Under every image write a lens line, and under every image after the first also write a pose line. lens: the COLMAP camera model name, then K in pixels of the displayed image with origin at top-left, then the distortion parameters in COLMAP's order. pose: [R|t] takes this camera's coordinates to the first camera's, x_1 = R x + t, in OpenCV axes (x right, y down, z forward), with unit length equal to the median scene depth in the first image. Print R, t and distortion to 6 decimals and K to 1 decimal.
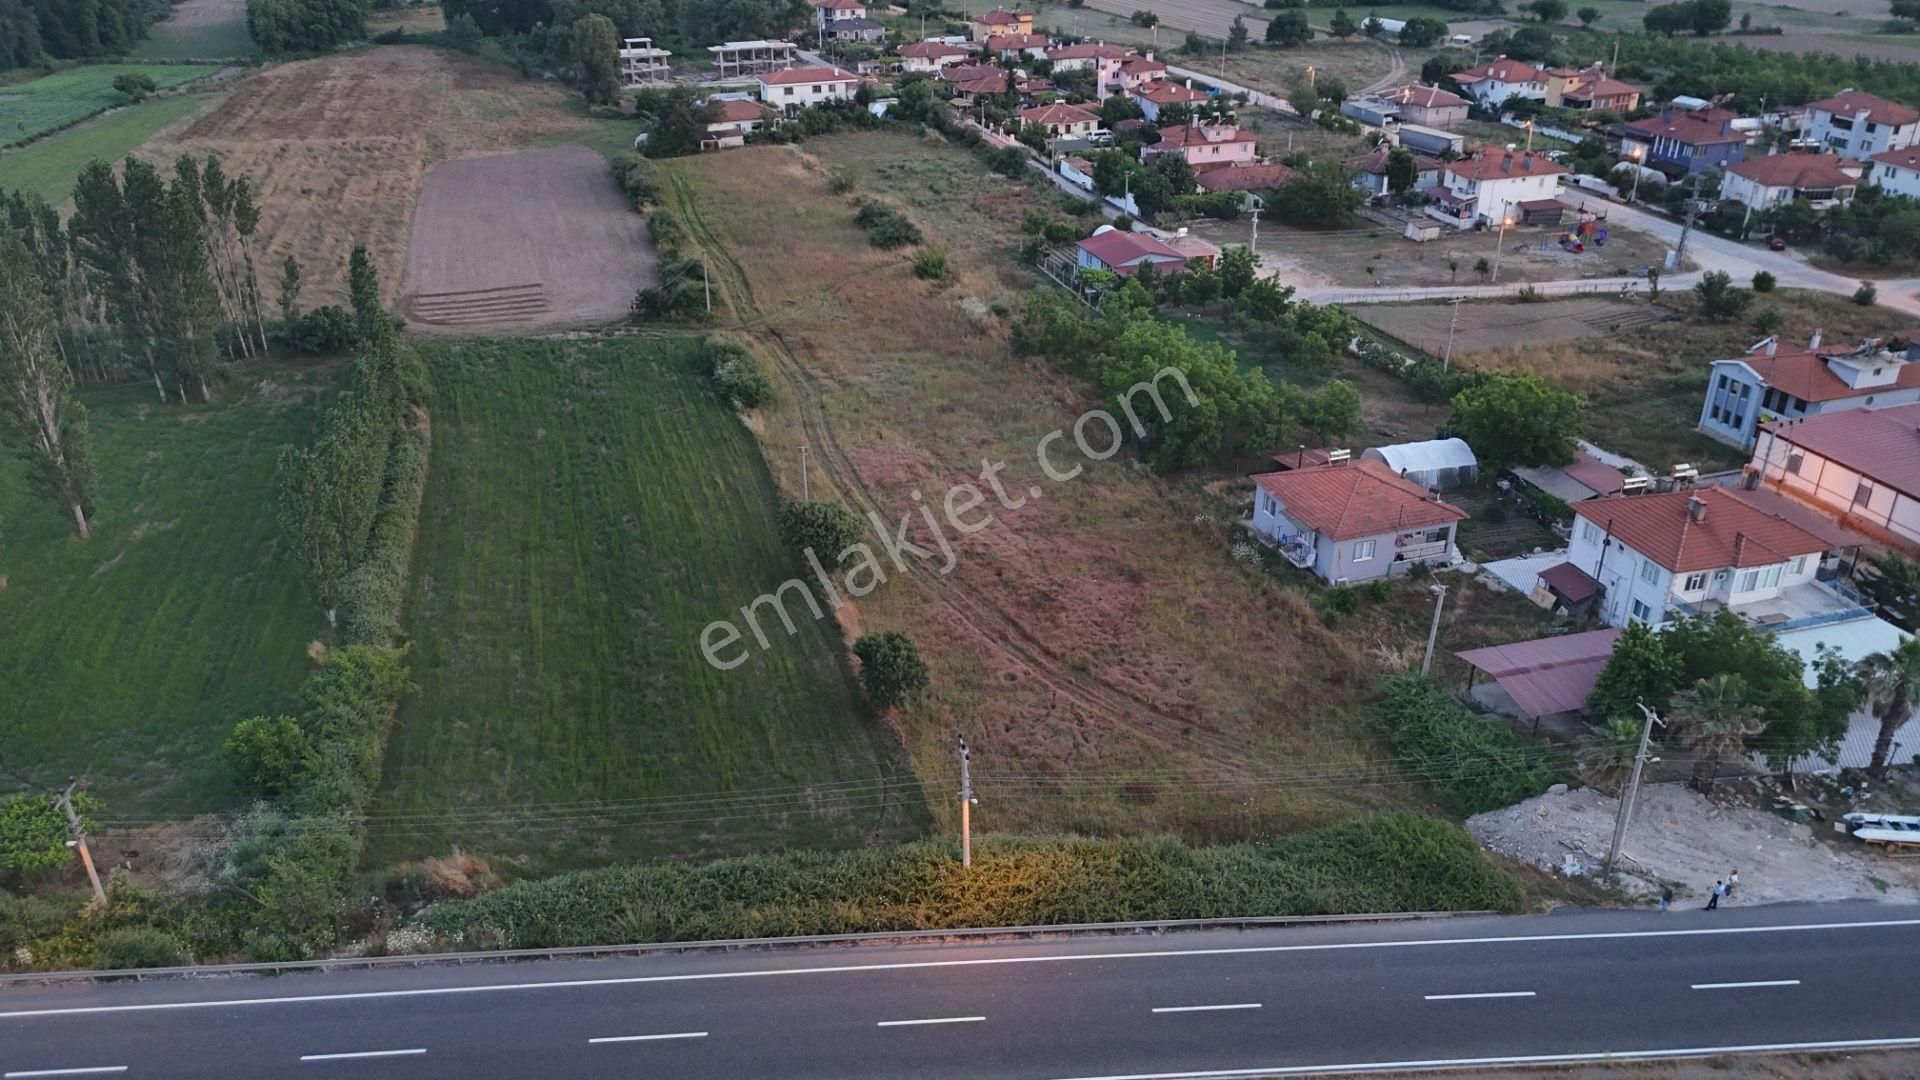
lens RADIAL K [[1410.7, 0, 955.9], [0, 1410.7, 539.6], [0, 0, 1]] dist [0.084527, -0.089915]
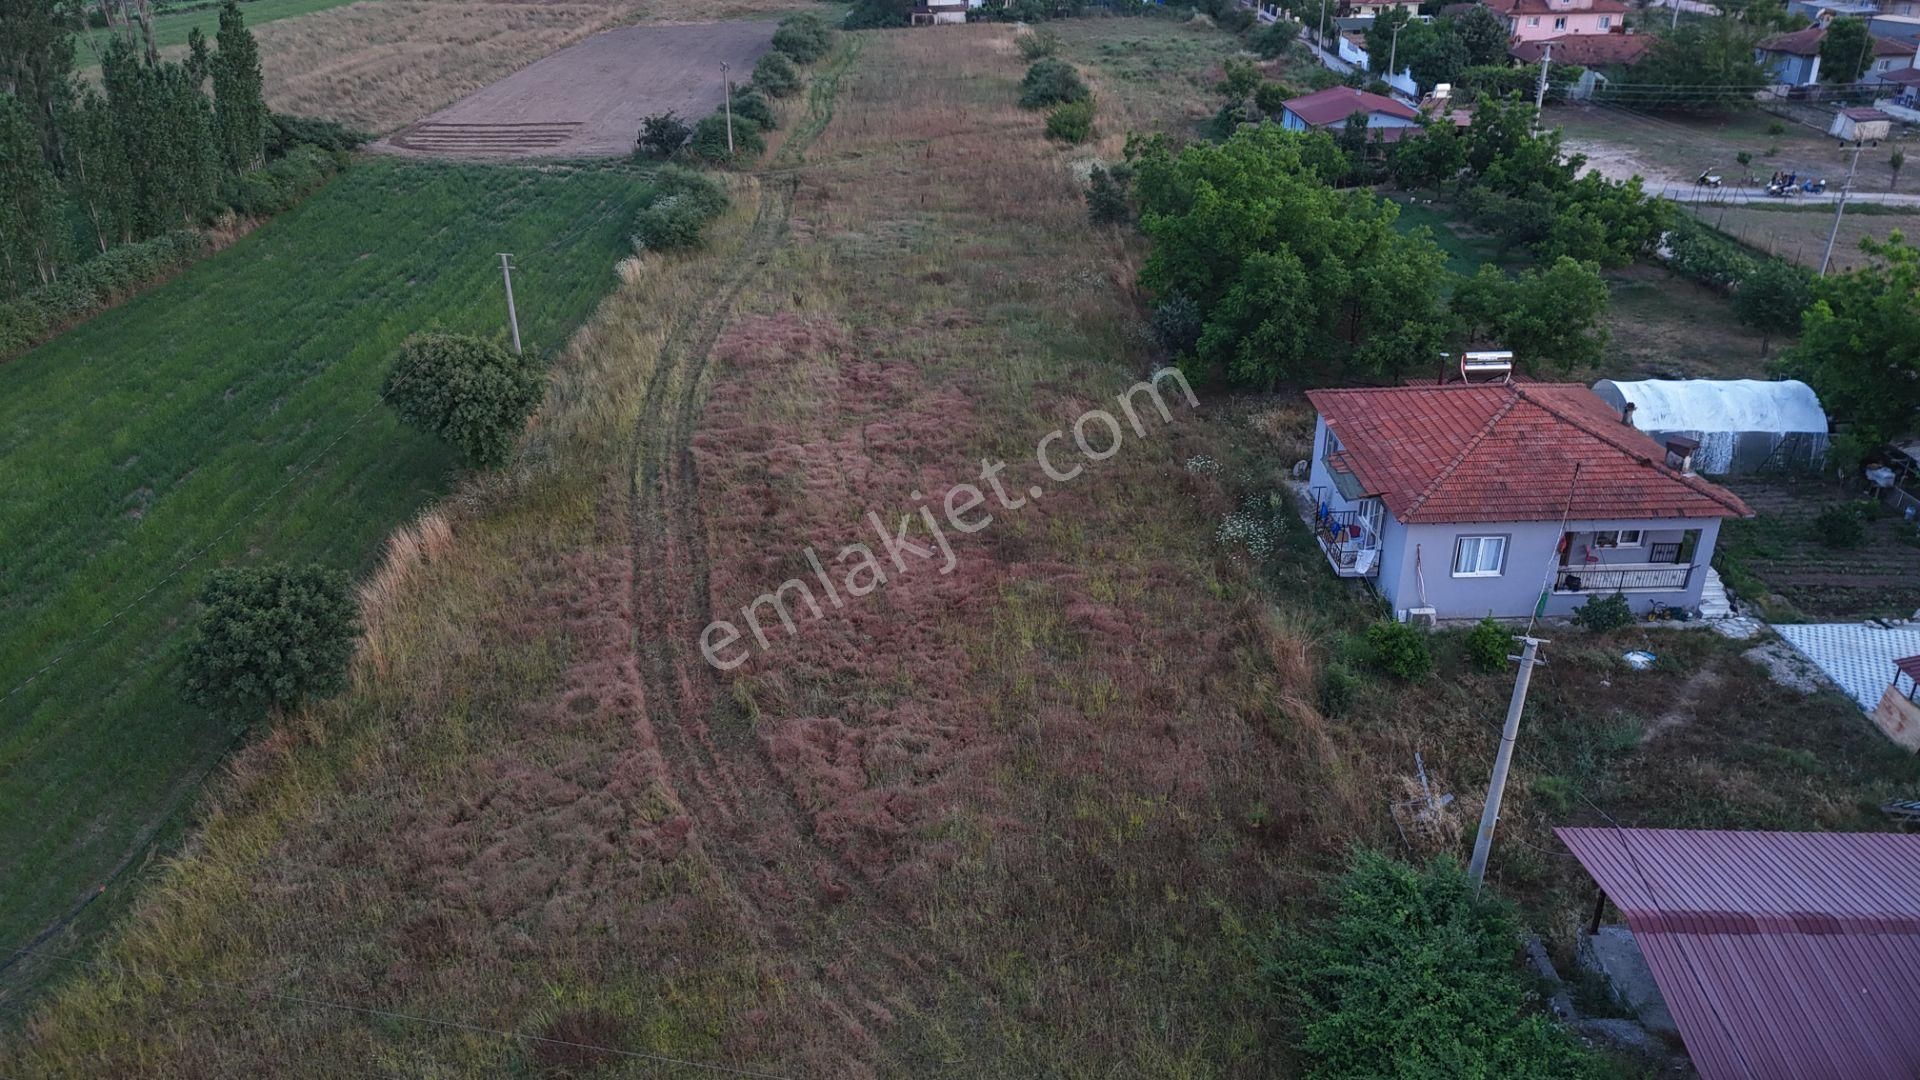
lens RADIAL K [[1415.4, 0, 957.3], [0, 1415.4, 536.2], [0, 0, 1]] dist [0.067702, -0.062492]
pose [[0.956653, 0.128755, -0.261221, 0.198404], [-0.130113, 0.991425, 0.012164, 0.014497], [0.260547, 0.022351, 0.965202, 0.414761]]
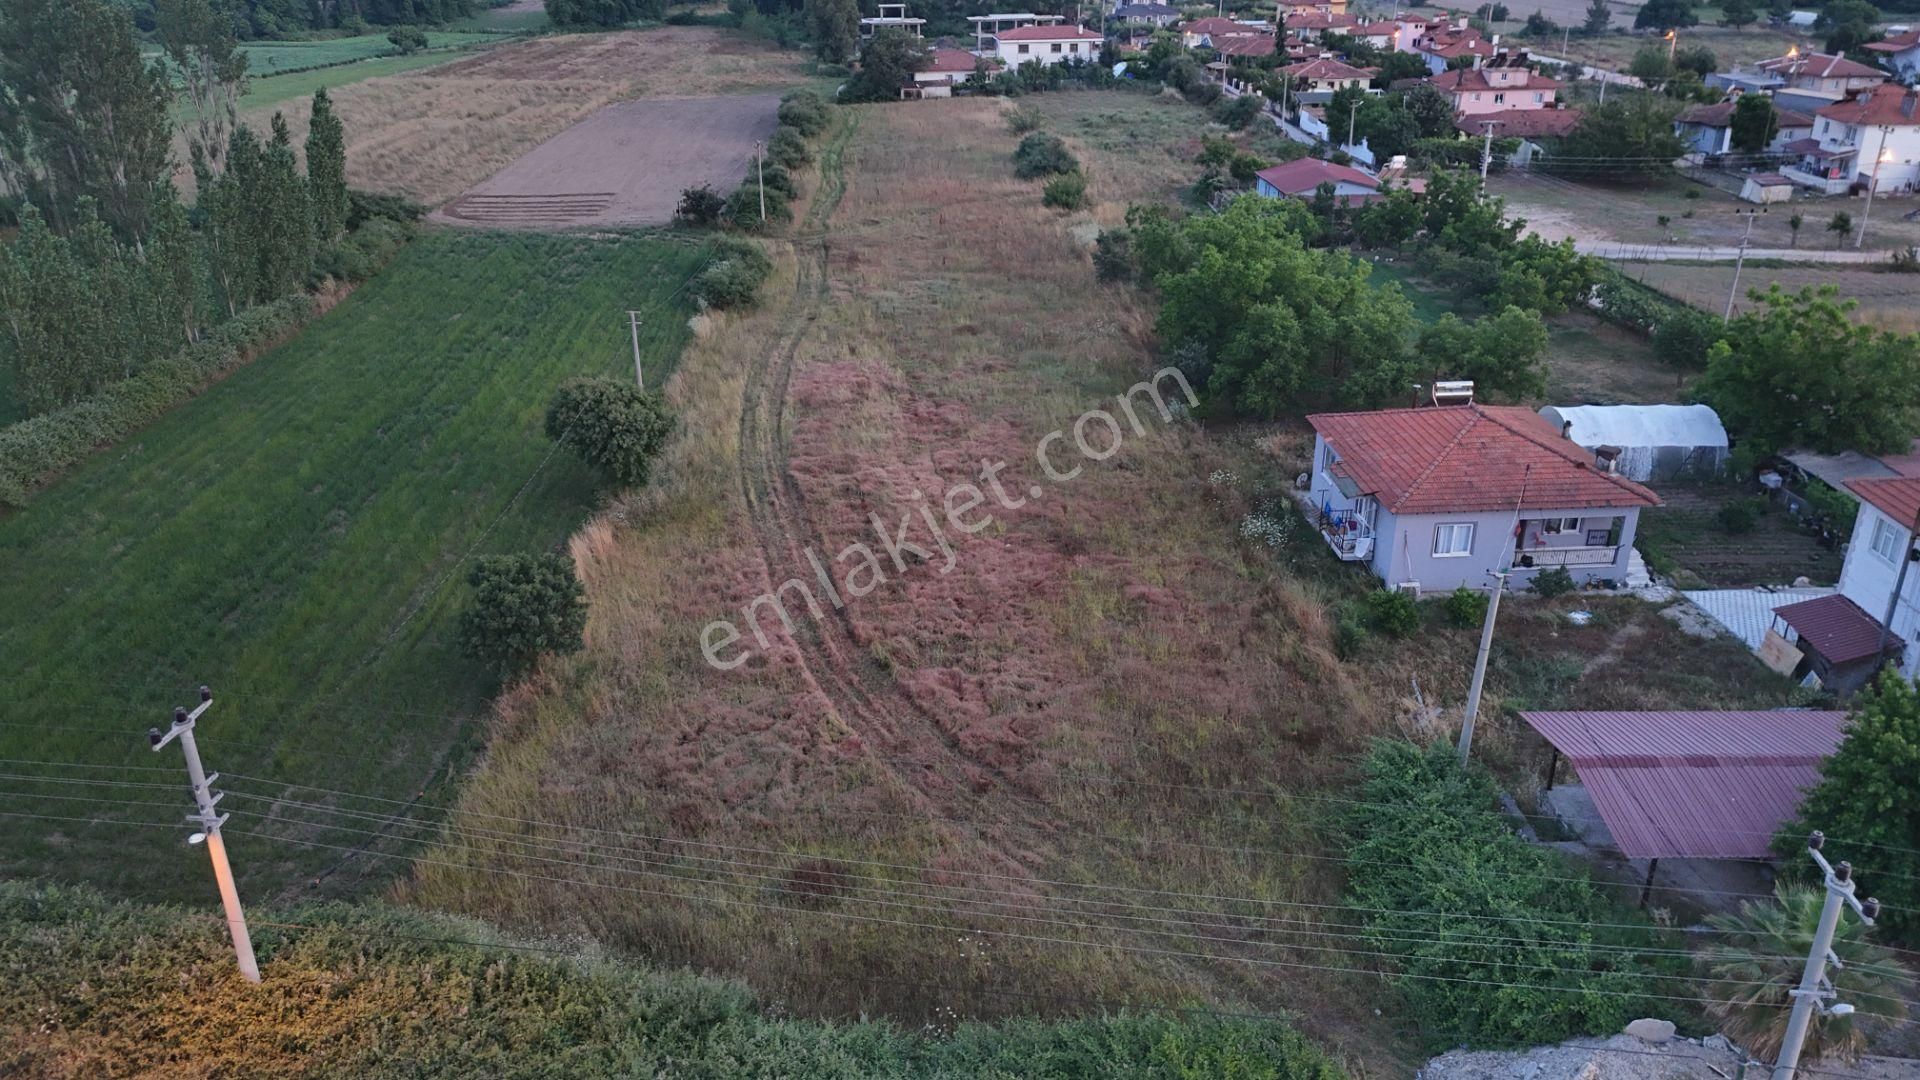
lens RADIAL K [[1415.3, 0, 956.0], [0, 1415.3, 538.8], [0, 0, 1]] dist [0.066748, -0.059691]
pose [[0.965297, 0.106051, -0.238653, 0.186033], [-0.116122, 0.992826, -0.028502, 0.038425], [0.233918, 0.055226, 0.970686, 0.314762]]
